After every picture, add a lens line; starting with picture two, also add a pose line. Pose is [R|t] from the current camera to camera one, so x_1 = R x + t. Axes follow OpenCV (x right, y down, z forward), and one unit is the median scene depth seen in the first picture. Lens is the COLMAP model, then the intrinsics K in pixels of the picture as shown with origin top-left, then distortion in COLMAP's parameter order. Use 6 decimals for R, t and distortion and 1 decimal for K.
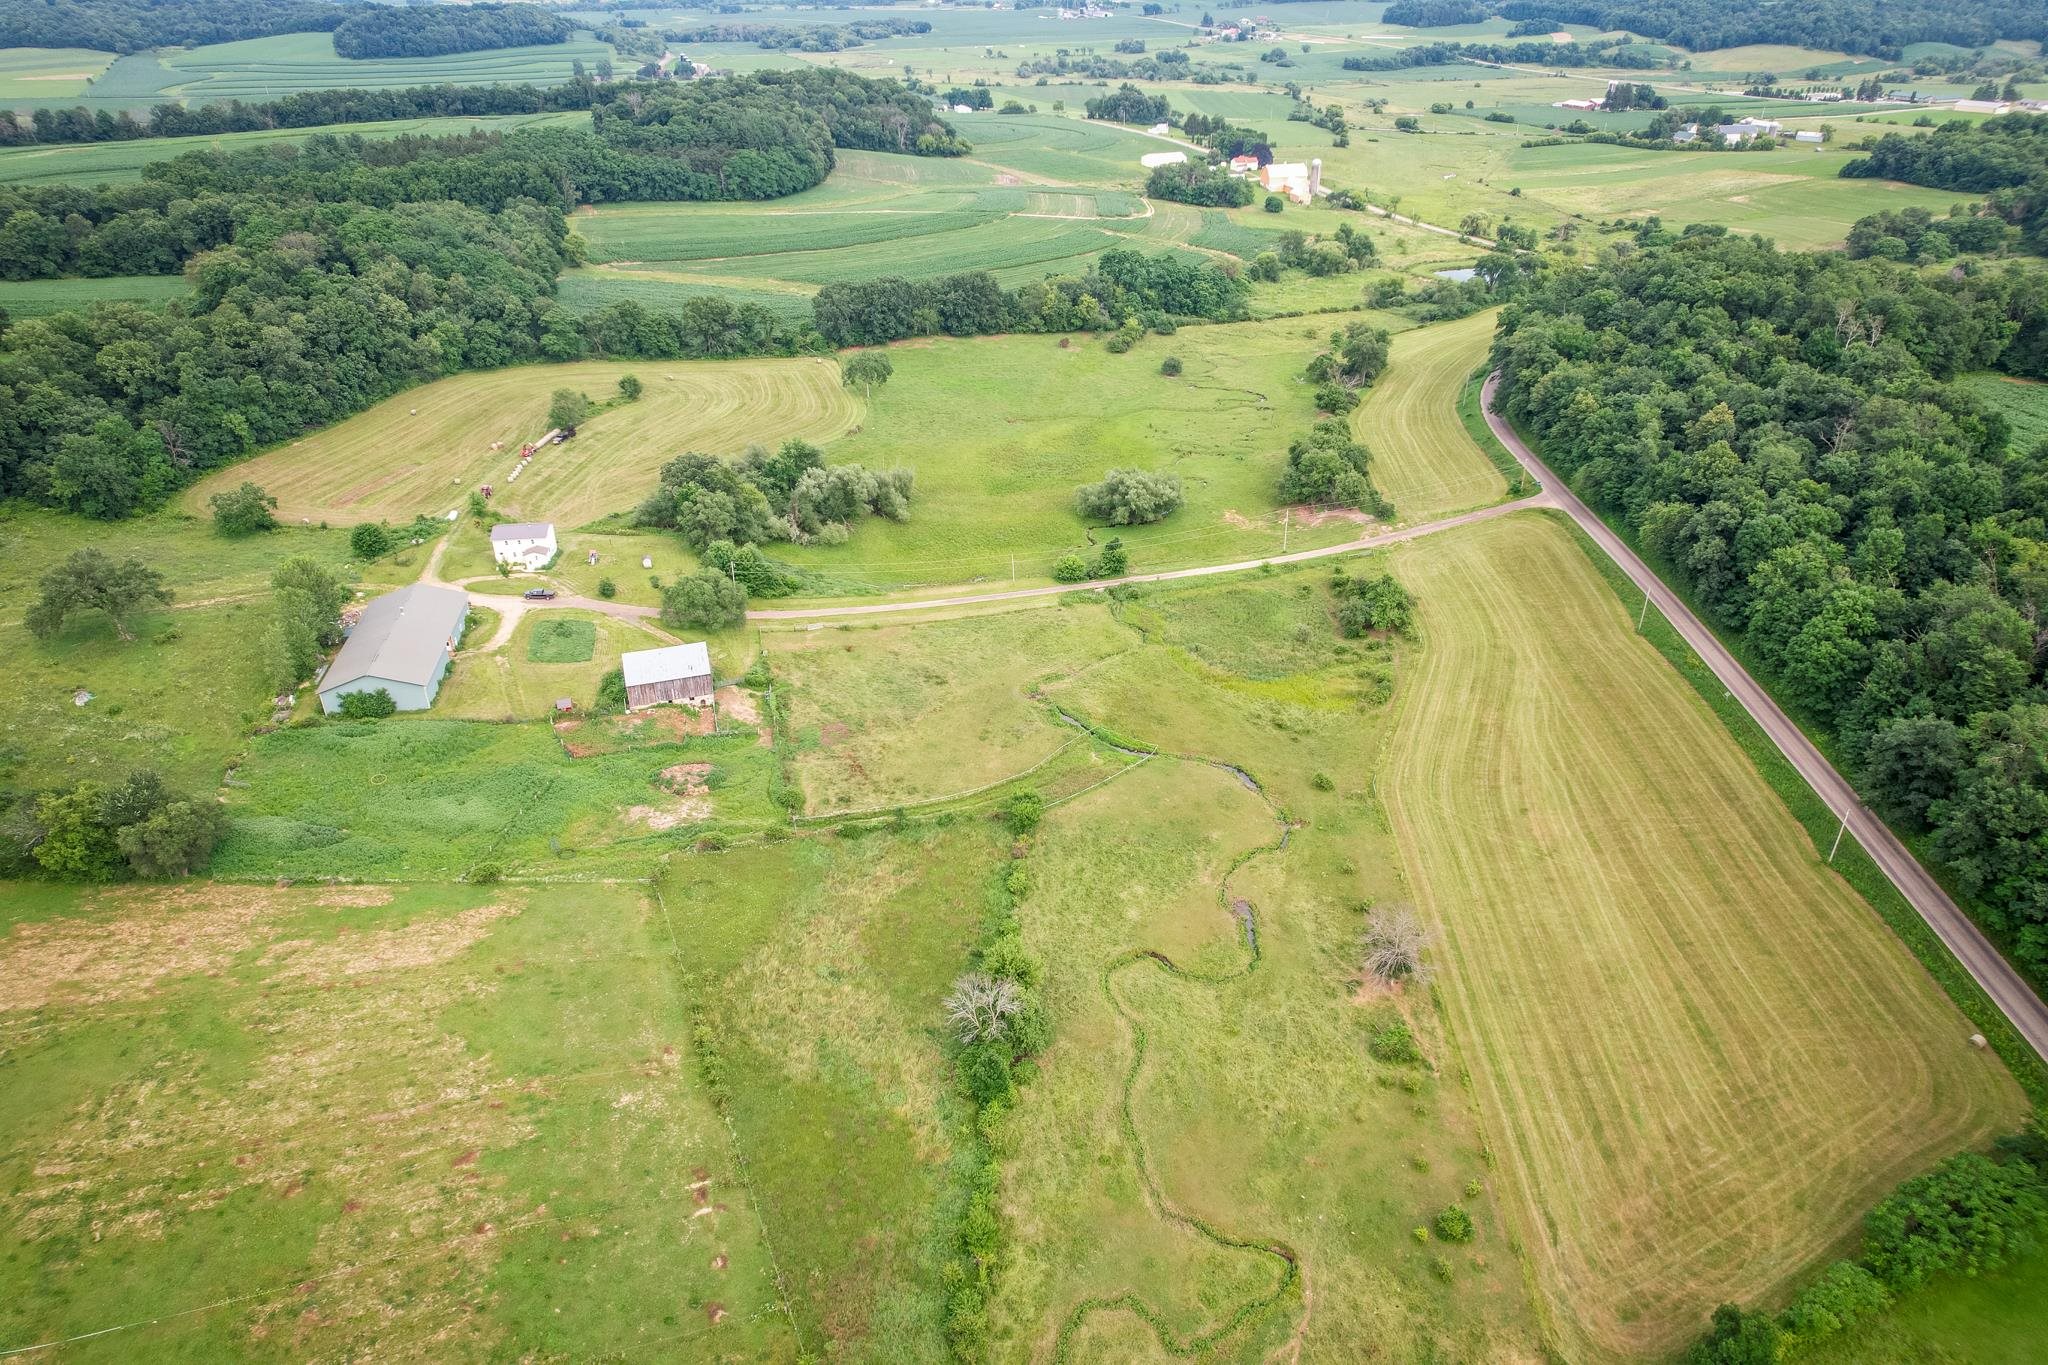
lens RADIAL K [[1304.3, 0, 1030.4], [0, 1304.3, 681.5], [0, 0, 1]] dist [-0.077231, 0.070789]
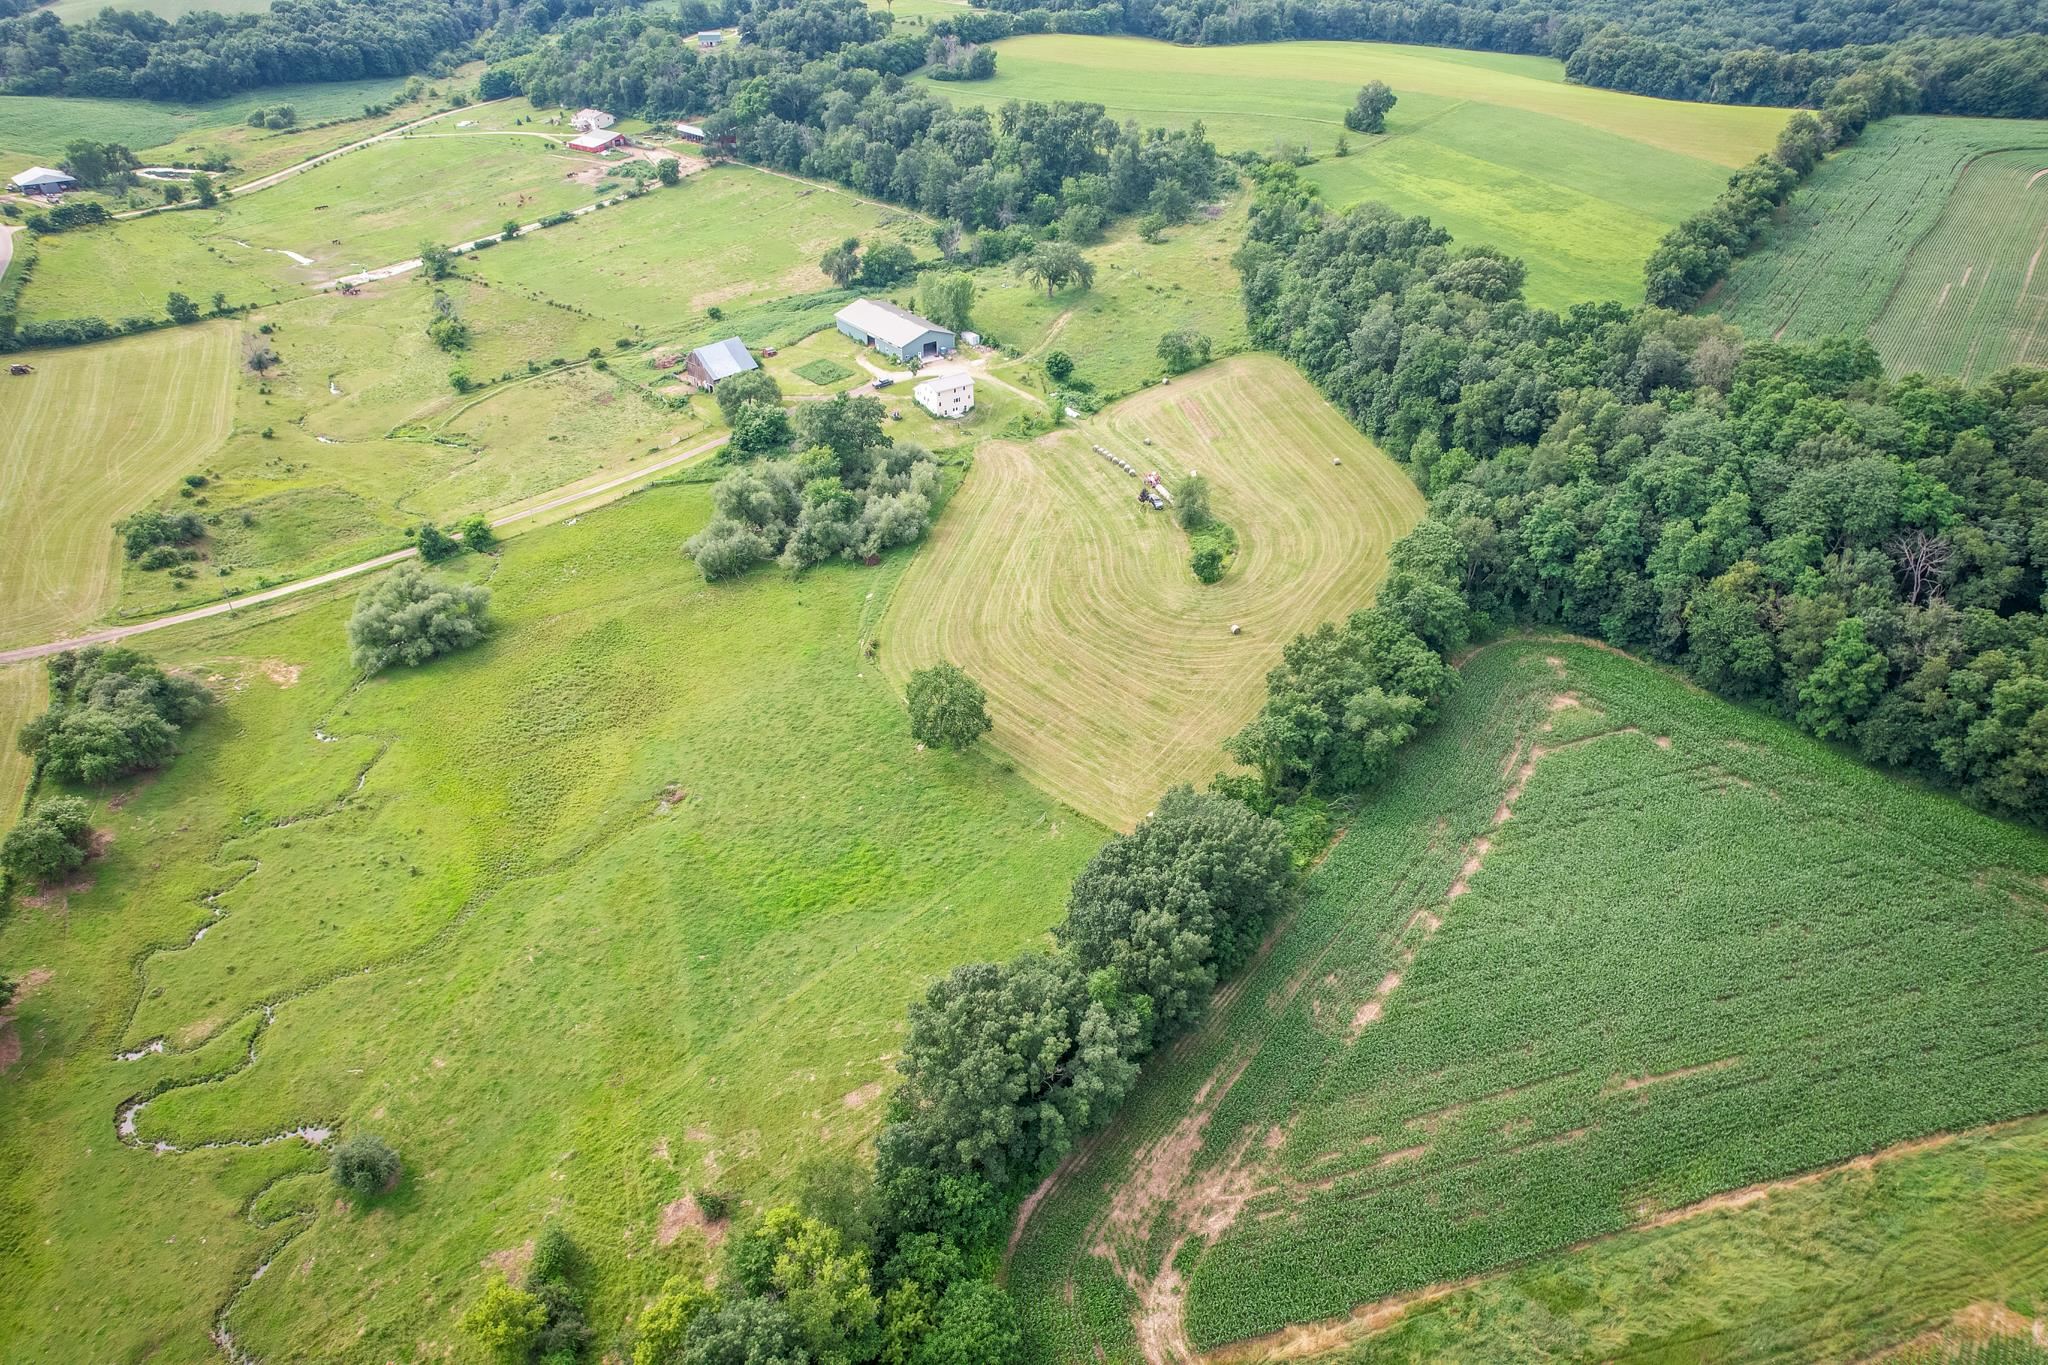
lens RADIAL K [[1304.3, 0, 1030.4], [0, 1304.3, 681.5], [0, 0, 1]] dist [-0.077231, 0.070789]
pose [[-0.880497, 0.255054, -0.399591, 0.063885], [-0.245185, 0.476404, 0.844348, -0.765569], [0.405721, 0.841420, -0.356937, 1.280619]]
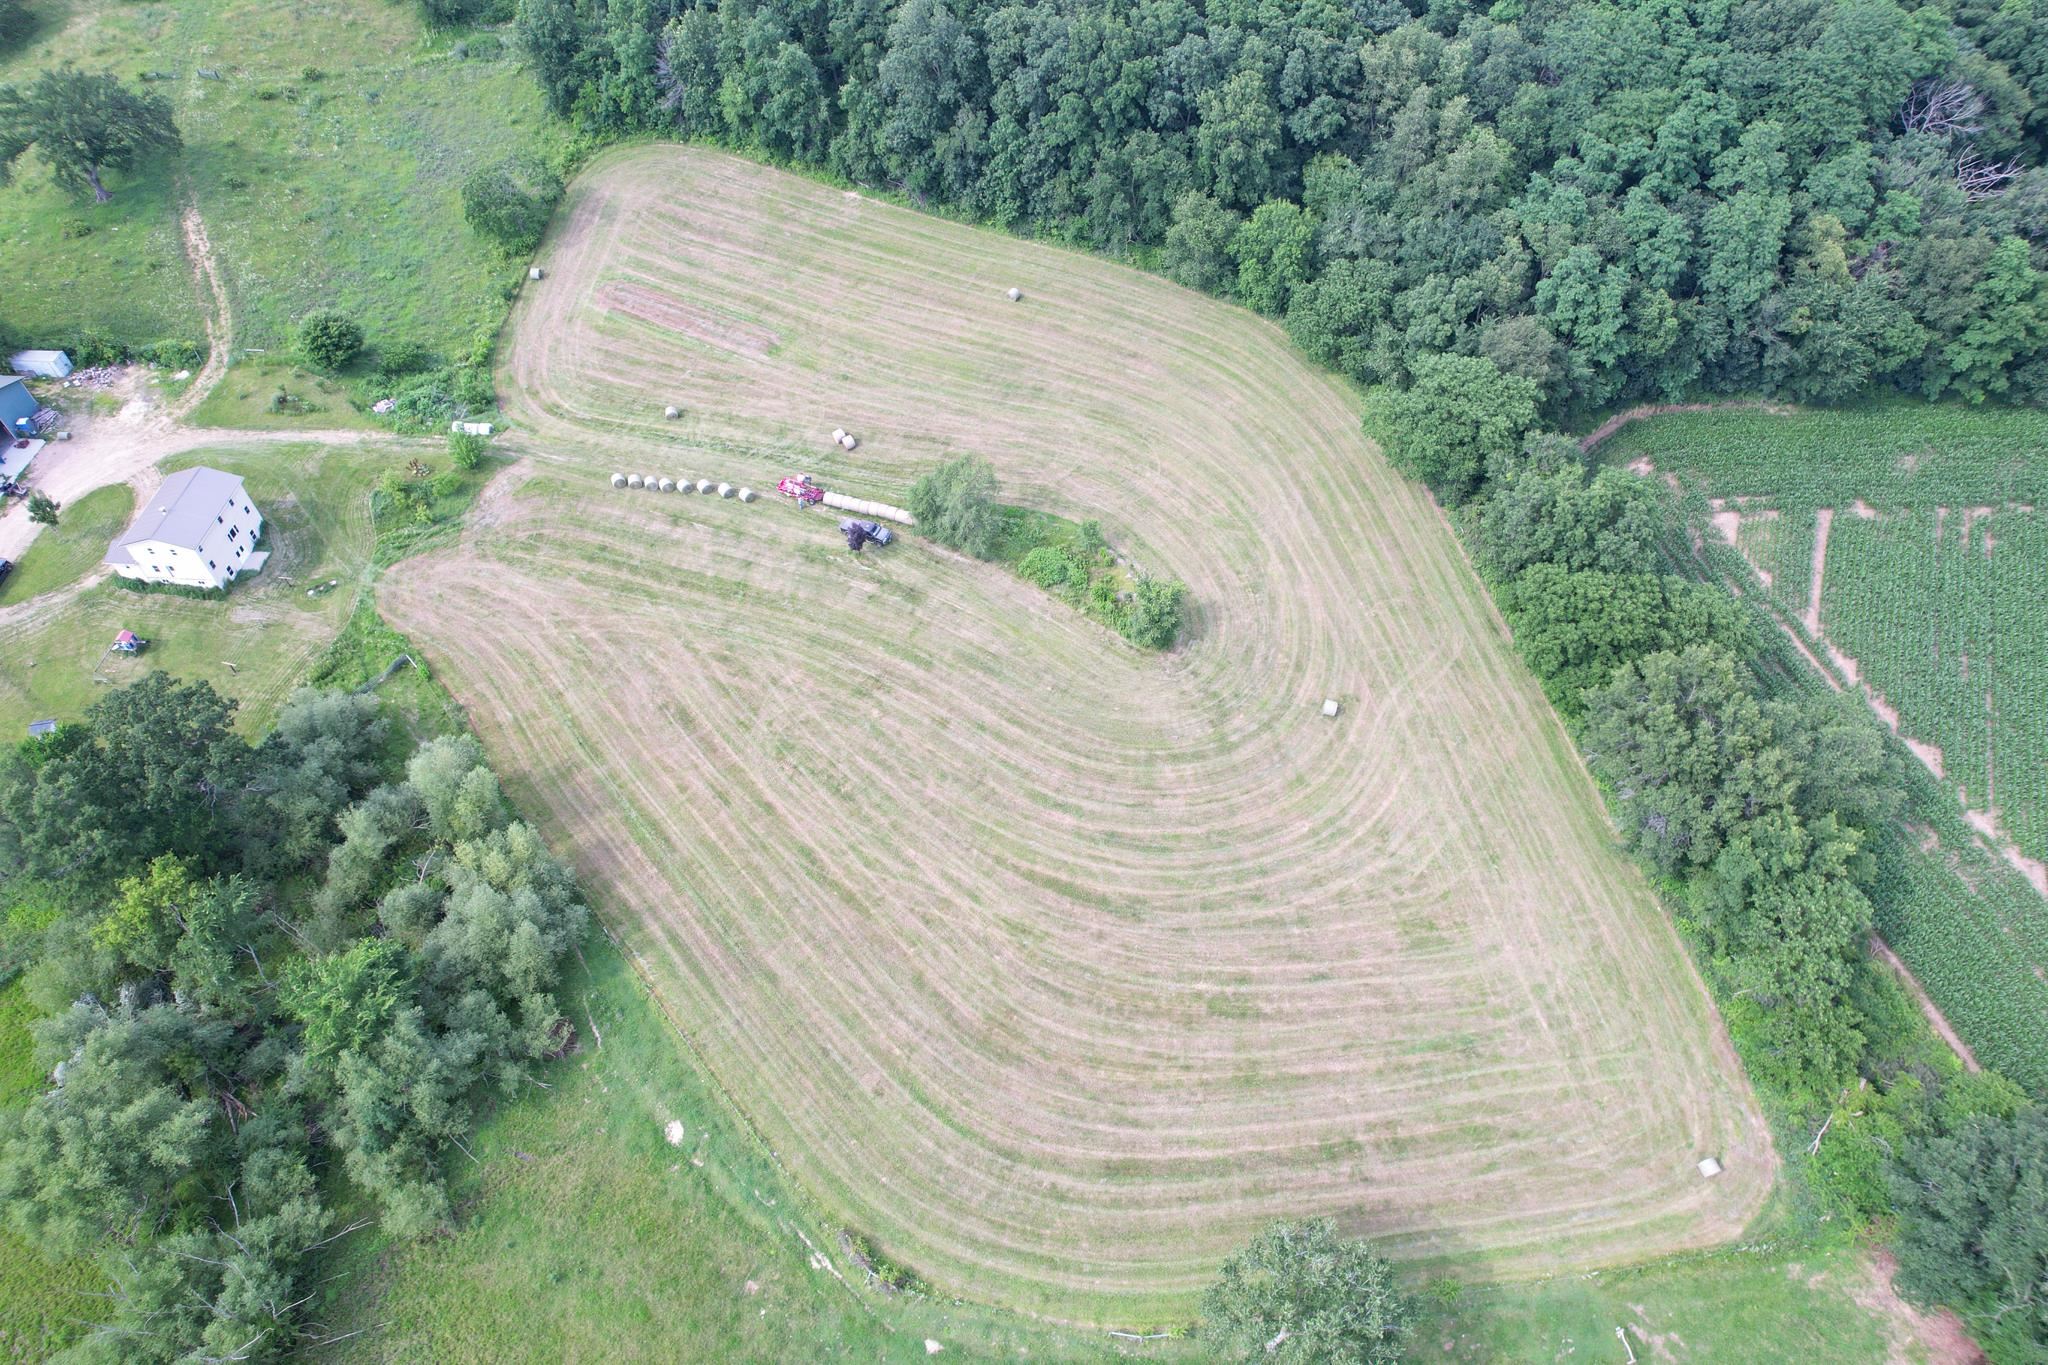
lens RADIAL K [[1310.5, 0, 1032.7], [0, 1310.5, 671.3], [0, 0, 1]] dist [-0.076753, 0.069884]
pose [[-0.173286, 0.750588, -0.637644, -0.059413], [-0.501027, 0.490215, 0.713205, -0.470028], [0.847906, 0.443065, 0.291117, 0.886160]]
